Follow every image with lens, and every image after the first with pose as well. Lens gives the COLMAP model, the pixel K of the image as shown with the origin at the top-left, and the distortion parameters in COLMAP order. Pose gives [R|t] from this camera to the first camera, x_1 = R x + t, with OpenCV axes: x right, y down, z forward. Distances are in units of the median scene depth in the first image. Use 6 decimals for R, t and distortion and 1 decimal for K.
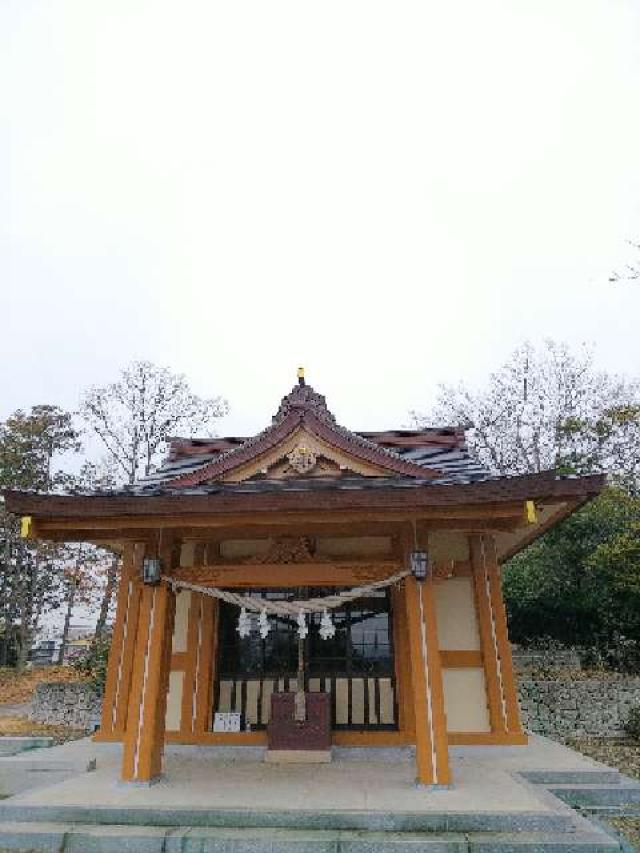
lens RADIAL K [[493.0, 0, 320.0], [0, 493.0, 426.5], [0, 0, 1]] dist [-0.002703, -0.000825]
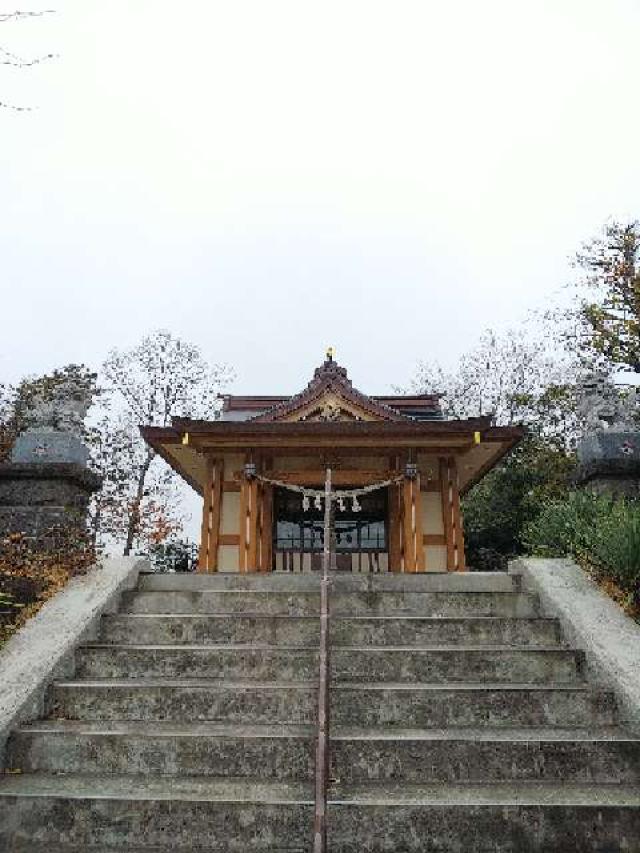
lens RADIAL K [[488.8, 0, 316.8], [0, 488.8, 408.2], [0, 0, 1]] dist [0.008298, 0.001591]
pose [[0.997996, 0.037633, 0.050870, -0.172908], [-0.038877, 0.998963, 0.023696, 0.027785], [-0.049925, -0.025626, 0.998424, -0.522314]]
